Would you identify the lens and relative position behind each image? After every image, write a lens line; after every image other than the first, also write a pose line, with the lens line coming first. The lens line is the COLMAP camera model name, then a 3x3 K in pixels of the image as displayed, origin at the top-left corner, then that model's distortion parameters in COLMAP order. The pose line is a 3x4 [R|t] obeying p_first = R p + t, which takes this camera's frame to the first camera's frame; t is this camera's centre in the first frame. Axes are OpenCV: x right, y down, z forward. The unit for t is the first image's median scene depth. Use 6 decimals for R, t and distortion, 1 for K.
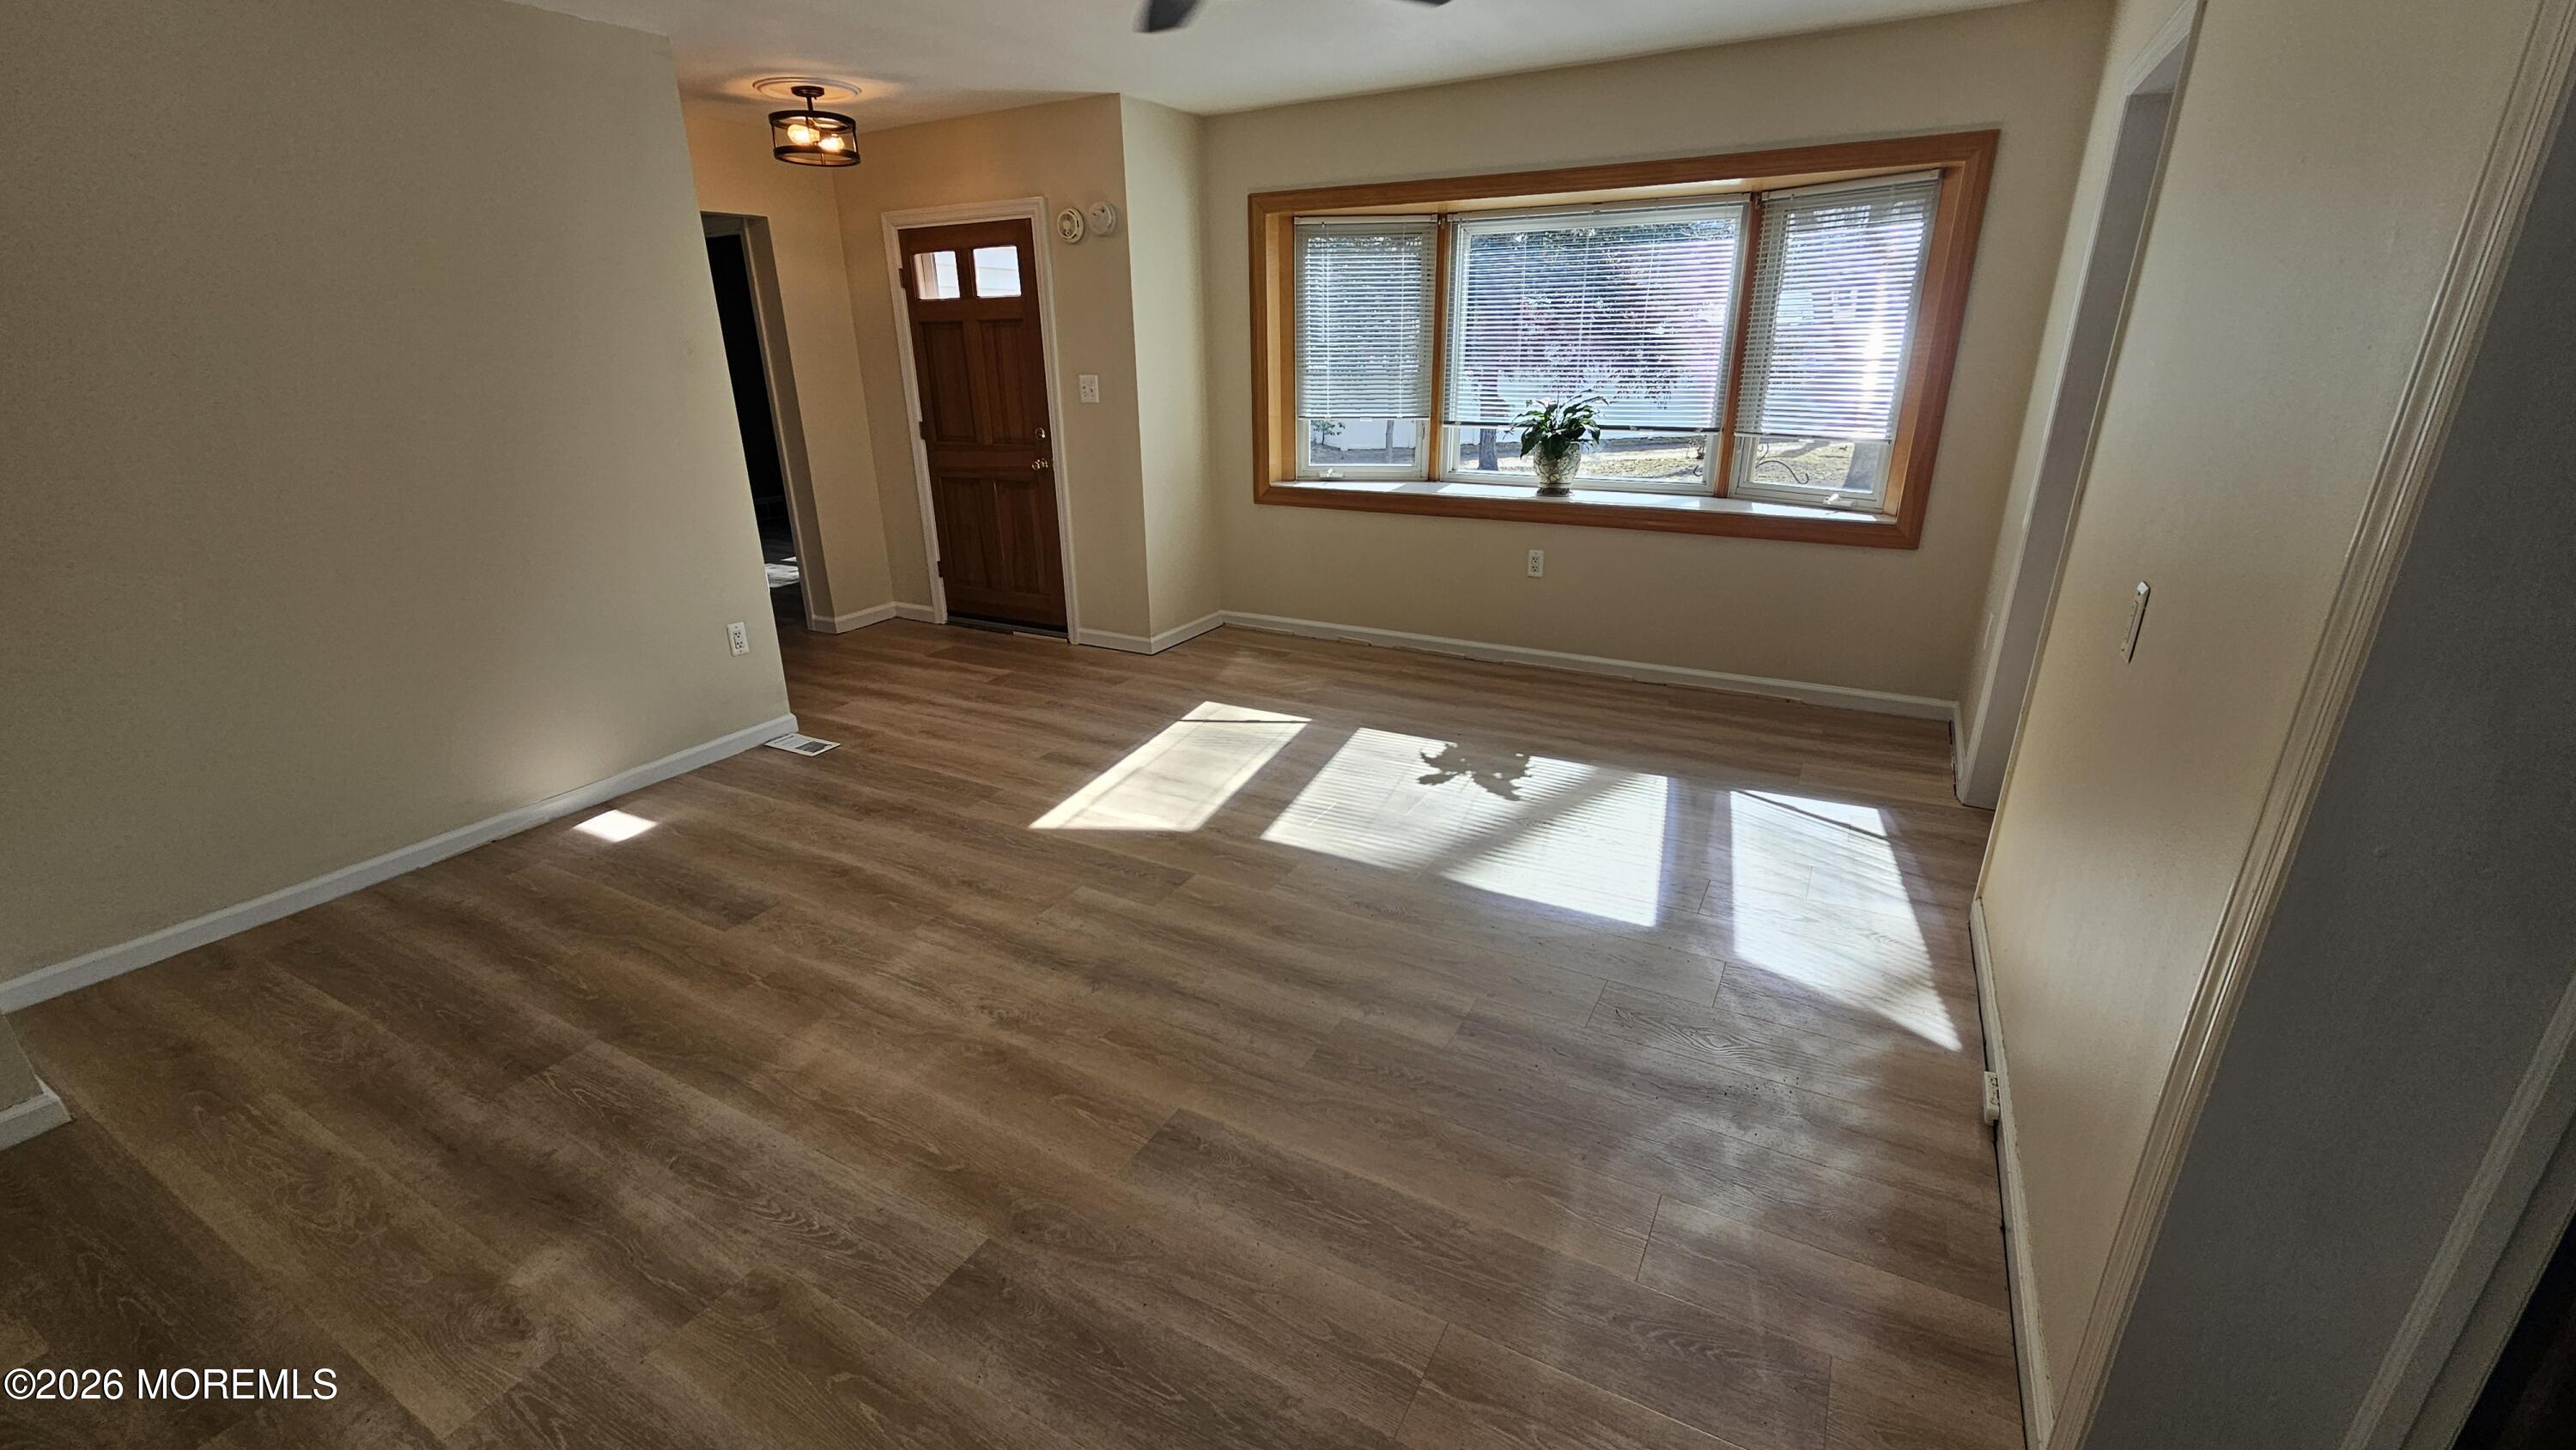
lens RADIAL K [[1045.6, 0, 1279.9], [0, 1045.6, 733.3], [0, 0, 1]] dist [0.000712, -0.003971]
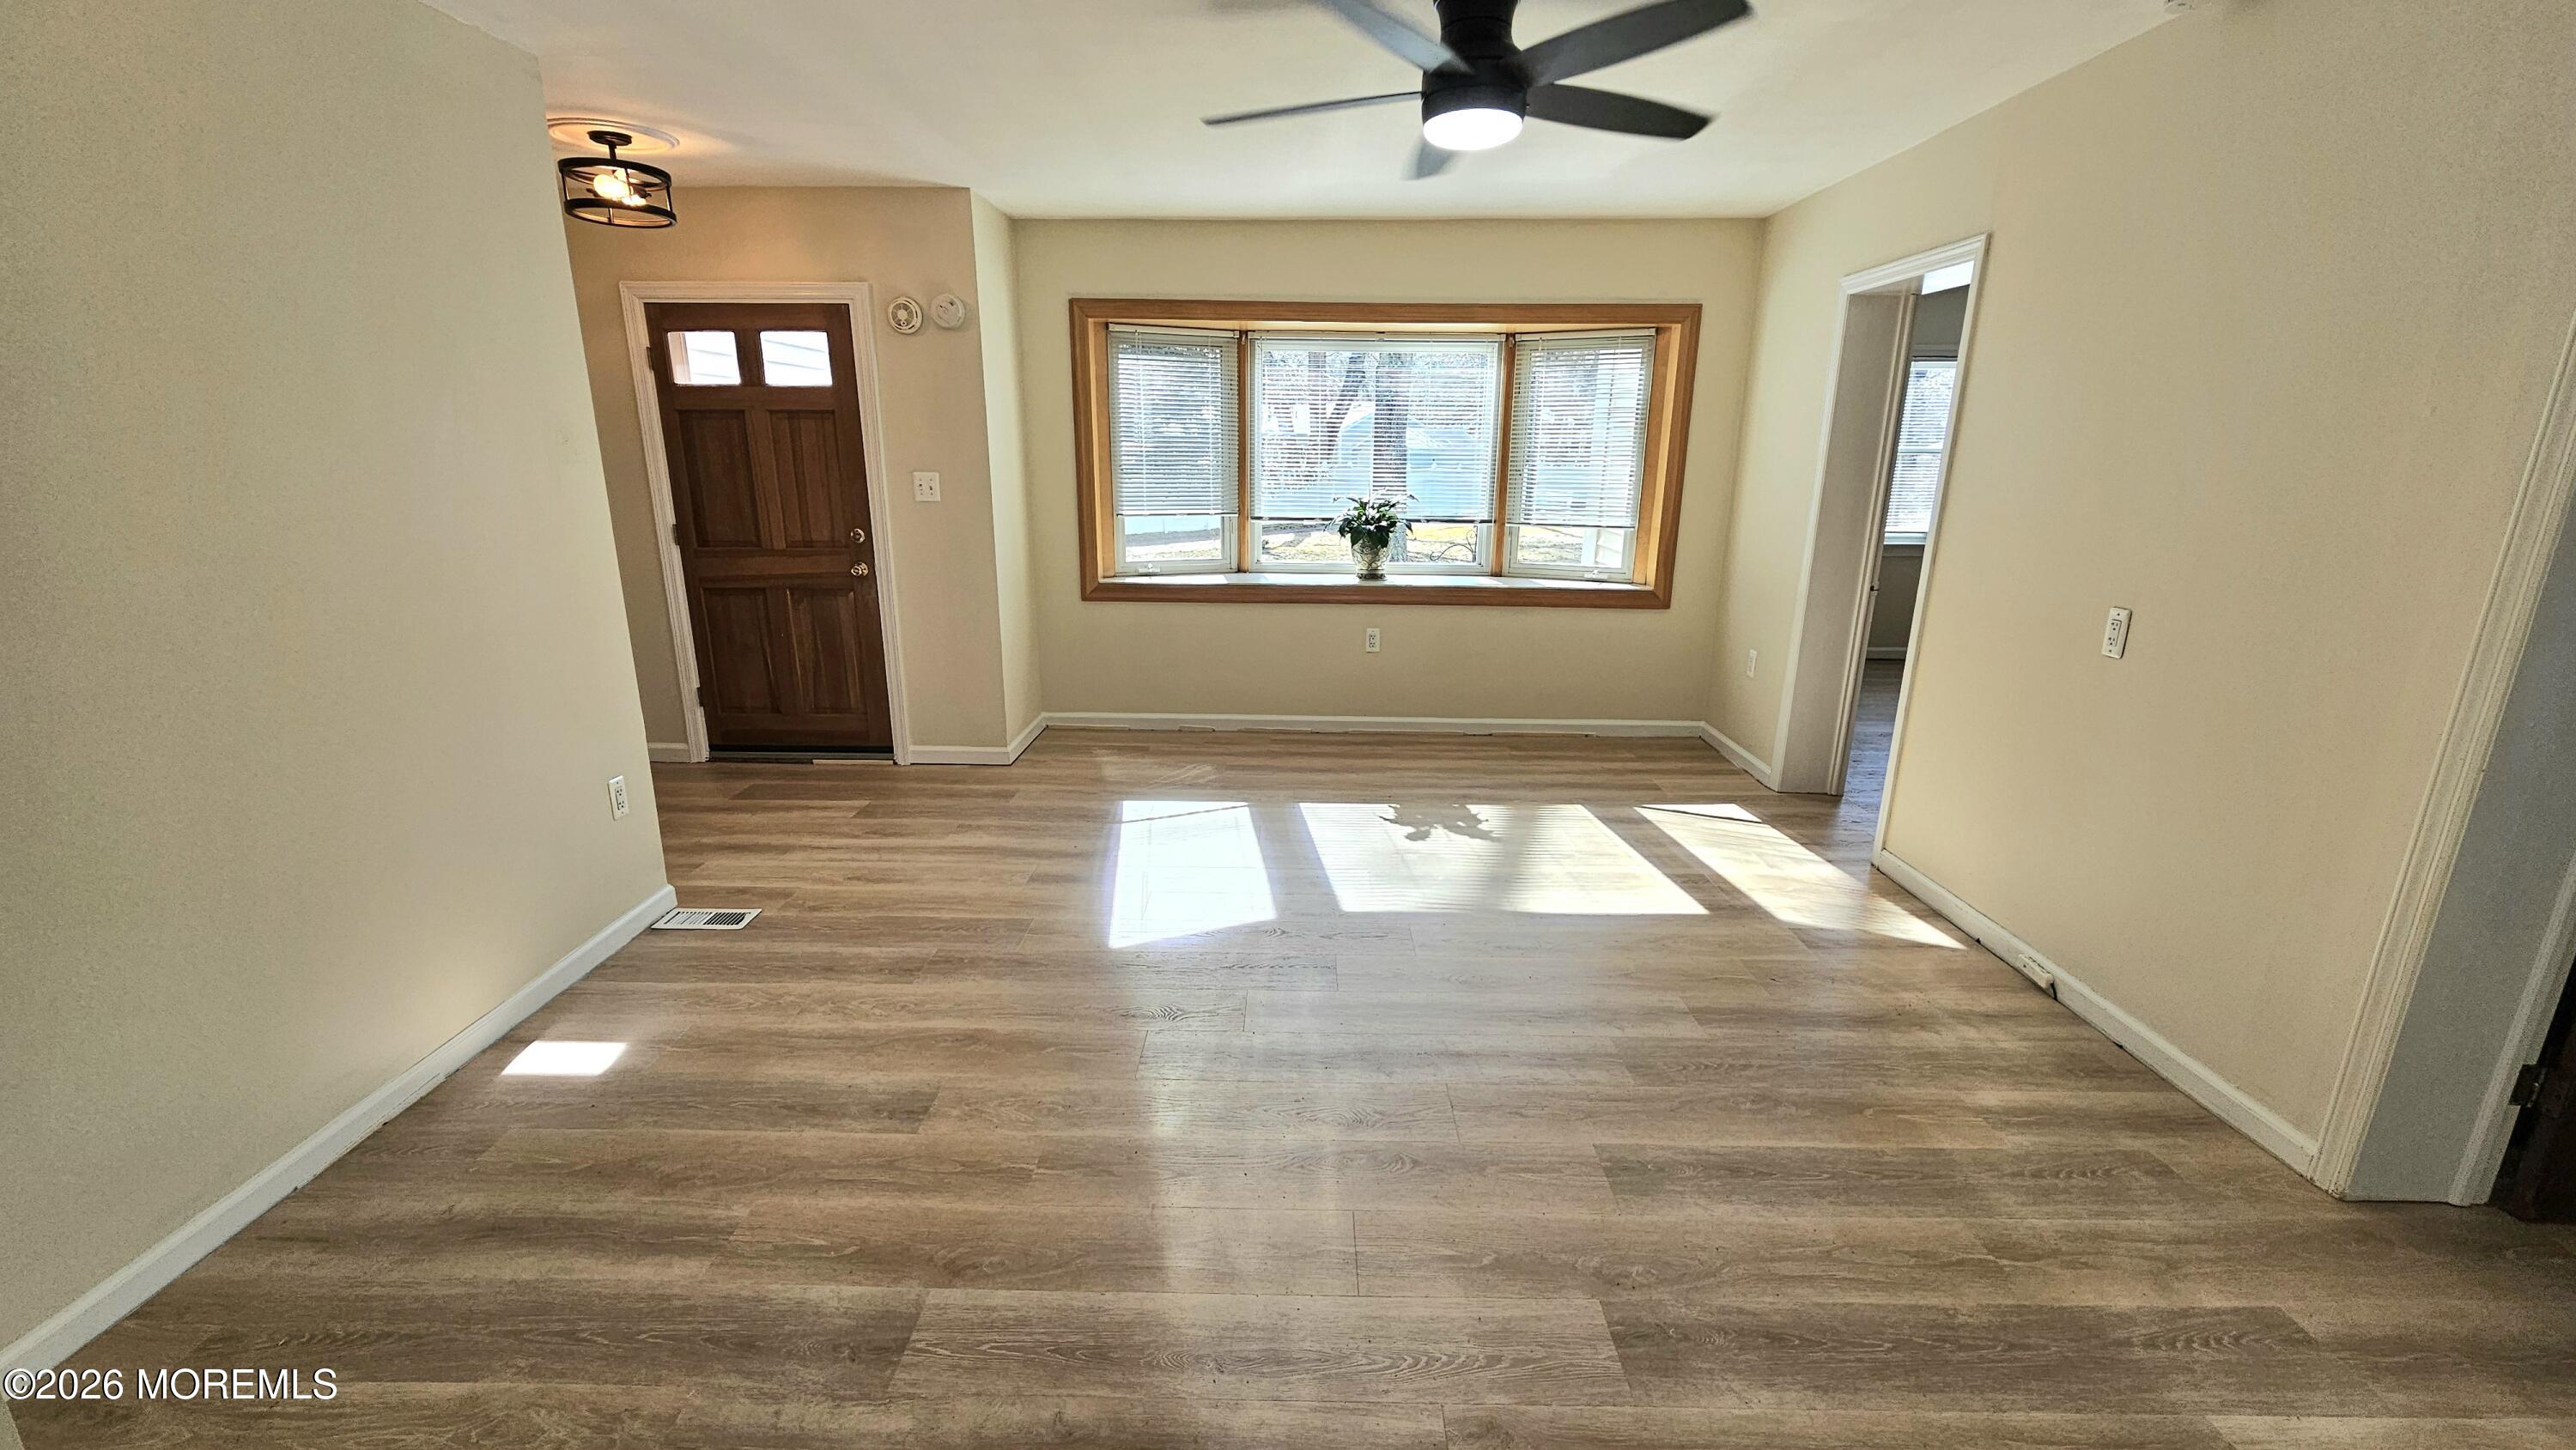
lens RADIAL K [[1045.6, 0, 1279.9], [0, 1045.6, 733.3], [0, 0, 1]] dist [0.000712, -0.003971]
pose [[0.882739, -0.105775, 0.457803, -0.404348], [0.145515, 0.987972, -0.052313, -0.023037], [-0.446763, 0.112796, 0.887513, 0.072800]]
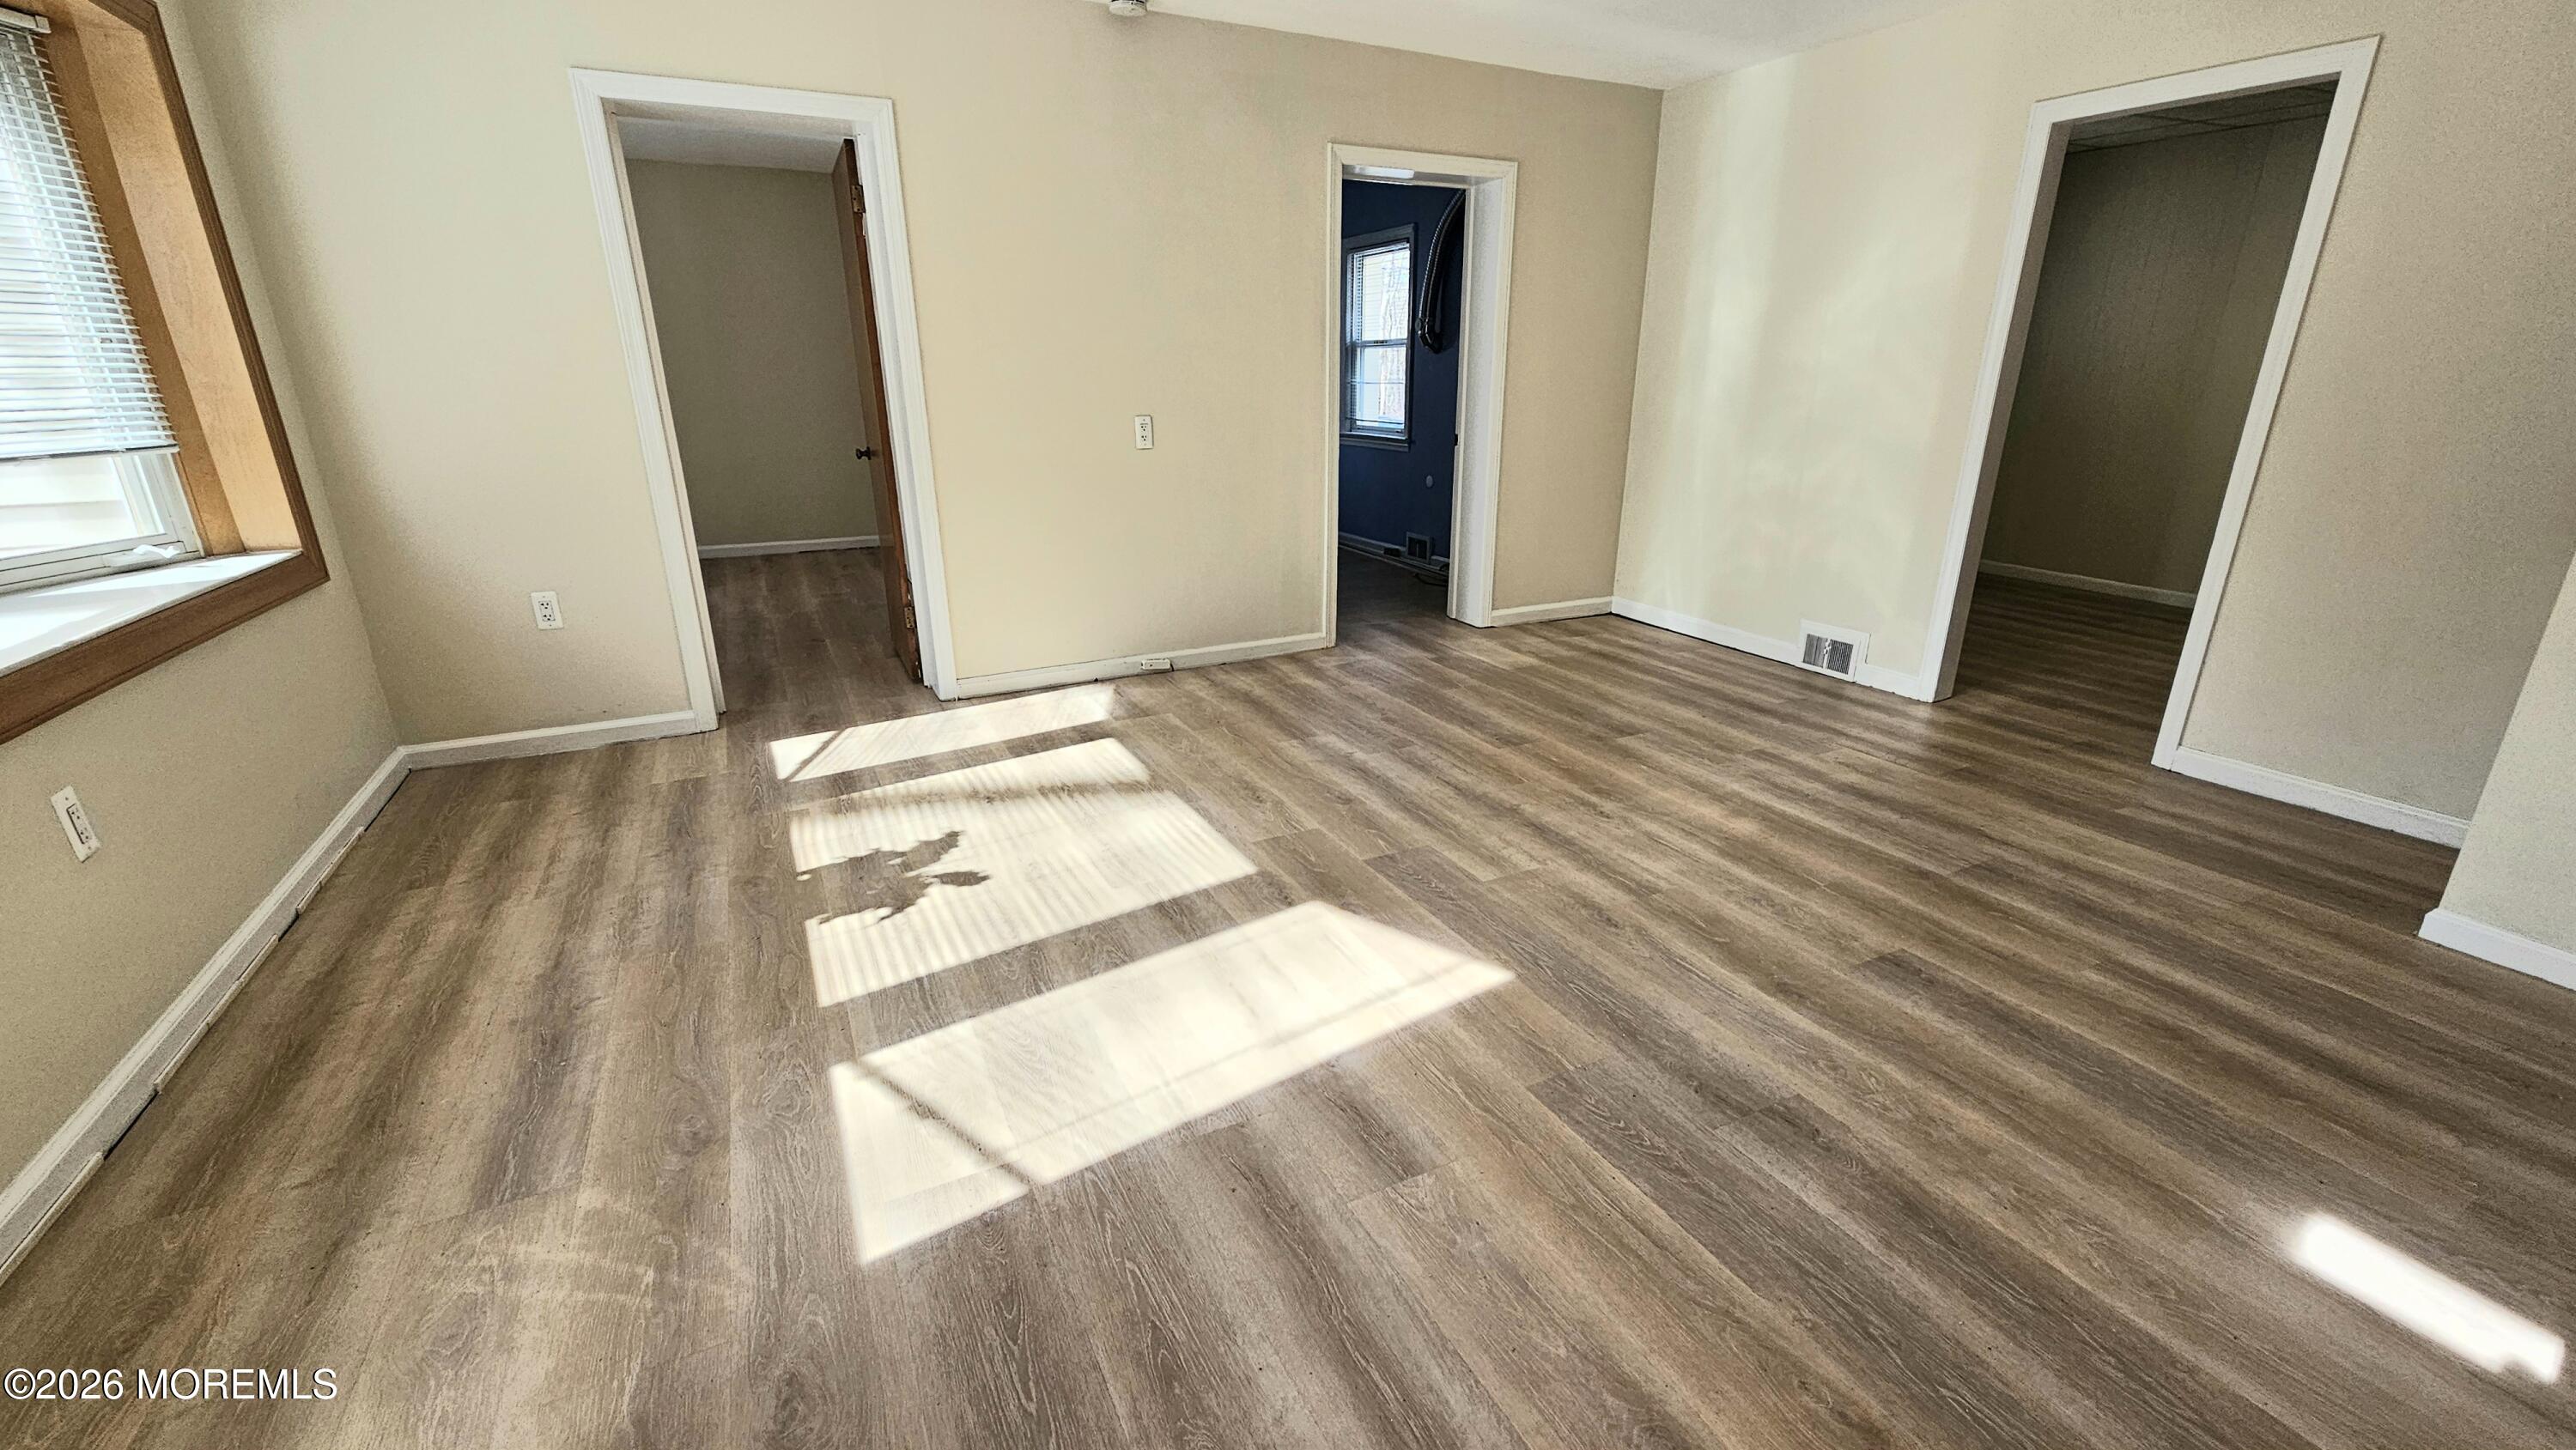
lens RADIAL K [[1045.6, 0, 1279.9], [0, 1045.6, 733.3], [0, 0, 1]] dist [0.000712, -0.003971]
pose [[-0.824718, -0.168846, 0.539751, -0.353309], [0.210491, 0.794182, 0.570060, -0.348637], [-0.524913, 0.583752, -0.619435, 1.097296]]
